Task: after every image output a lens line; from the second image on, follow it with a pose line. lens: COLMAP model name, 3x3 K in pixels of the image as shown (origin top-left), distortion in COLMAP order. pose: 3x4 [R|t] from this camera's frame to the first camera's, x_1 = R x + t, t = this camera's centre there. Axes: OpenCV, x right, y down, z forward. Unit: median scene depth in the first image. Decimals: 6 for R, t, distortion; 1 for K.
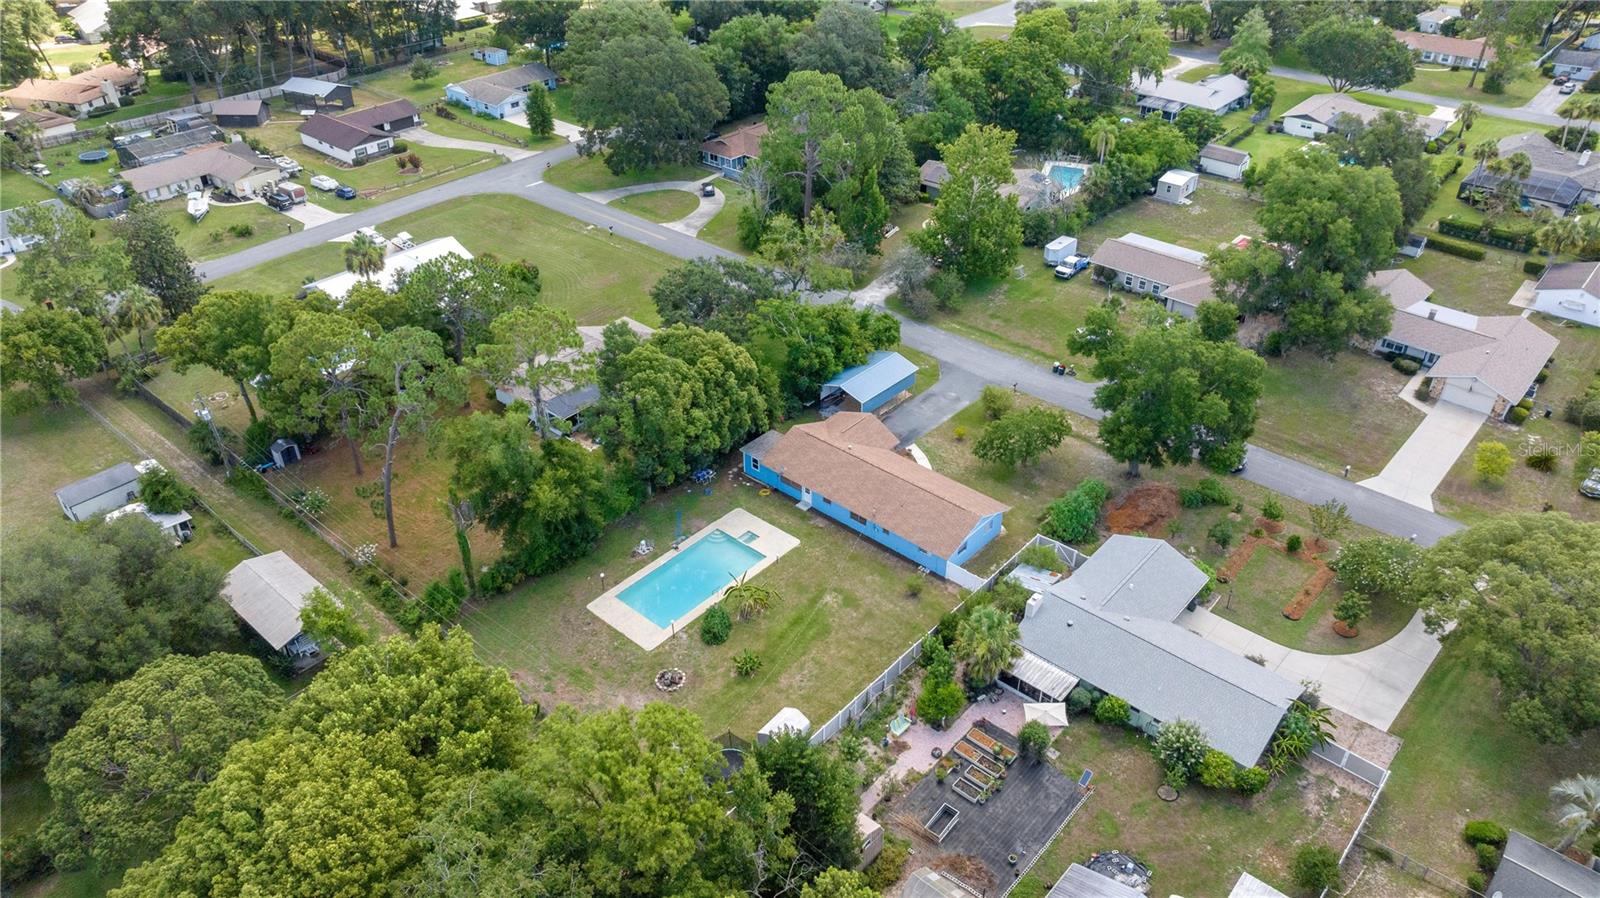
lens RADIAL K [[1140.9, 0, 800.0], [0, 1140.9, 449.0], [0, 0, 1]] dist [-0.002775, -0.000867]
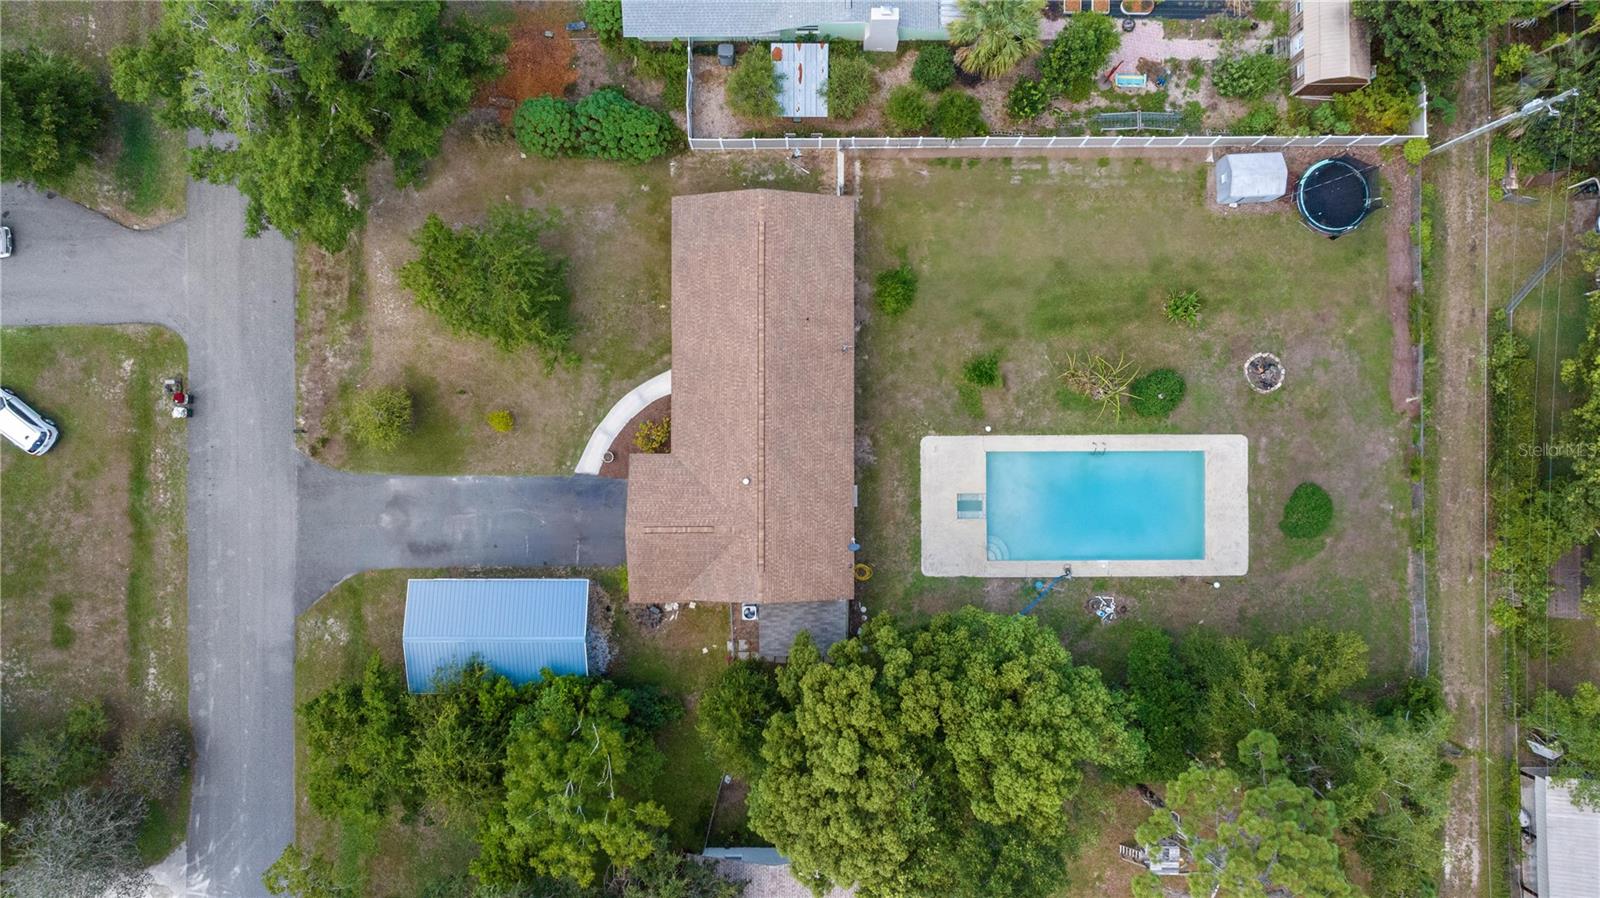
lens RADIAL K [[1140.9, 0, 800.0], [0, 1140.9, 449.0], [0, 0, 1]] dist [-0.002775, -0.000867]
pose [[-0.663318, -0.748105, 0.018654, 0.030554], [0.417356, -0.349134, 0.838999, -0.502056], [-0.621146, 0.564309, 0.543813, 0.736536]]
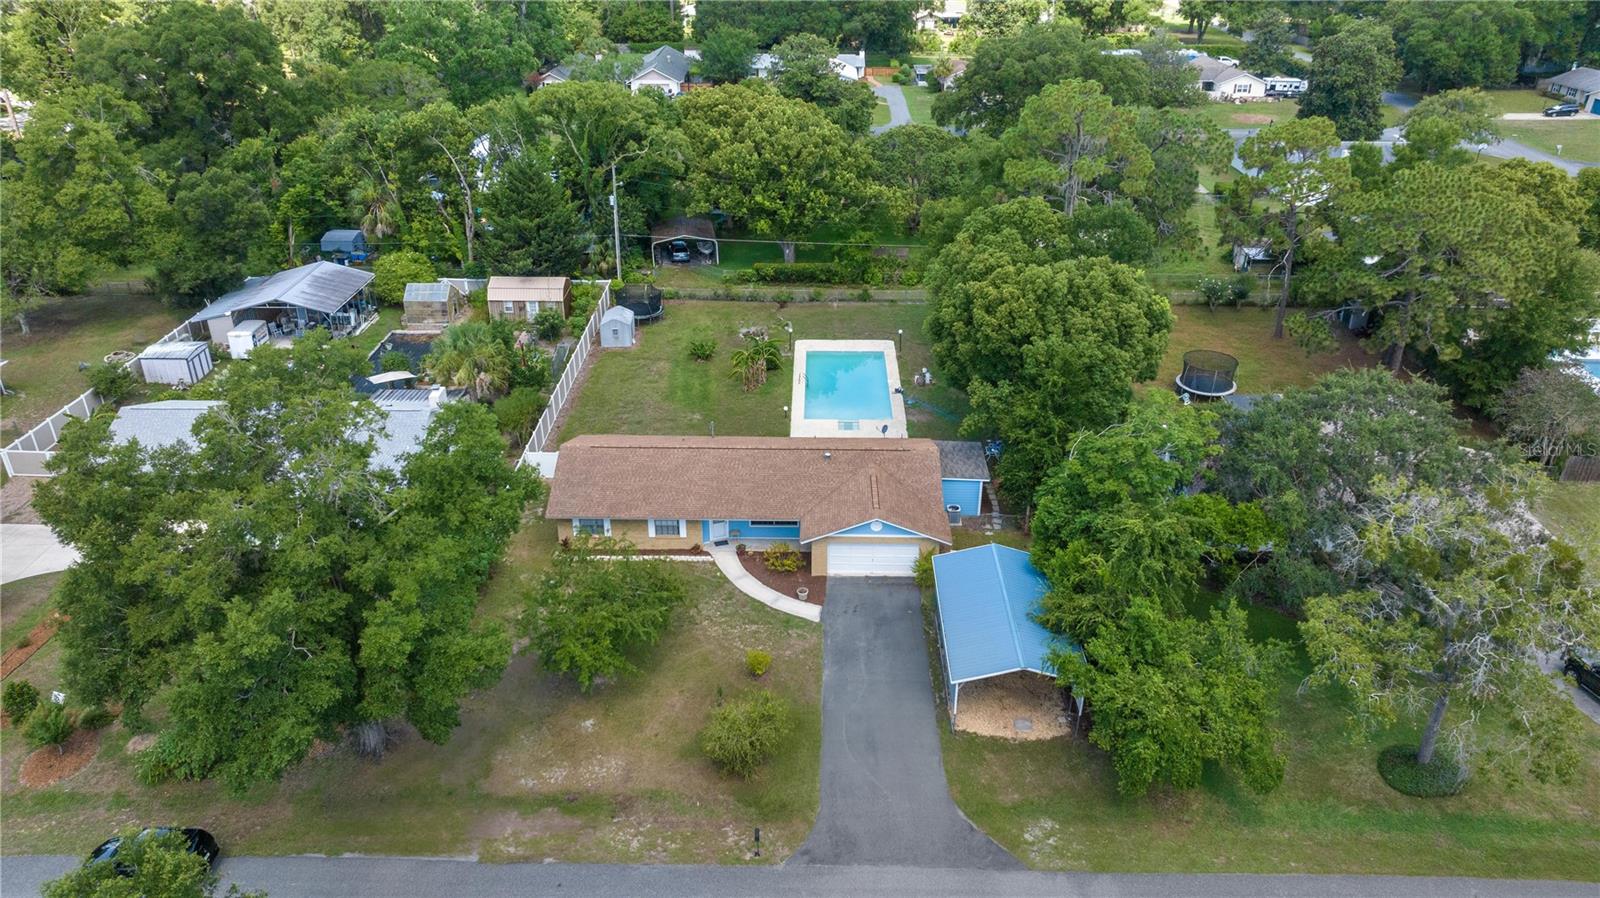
lens RADIAL K [[1140.9, 0, 800.0], [0, 1140.9, 449.0], [0, 0, 1]] dist [-0.002775, -0.000867]
pose [[-0.761853, 0.288967, -0.579722, 0.450345], [-0.361521, 0.552931, 0.750713, -0.499114], [0.537478, 0.781515, -0.316785, 1.303980]]
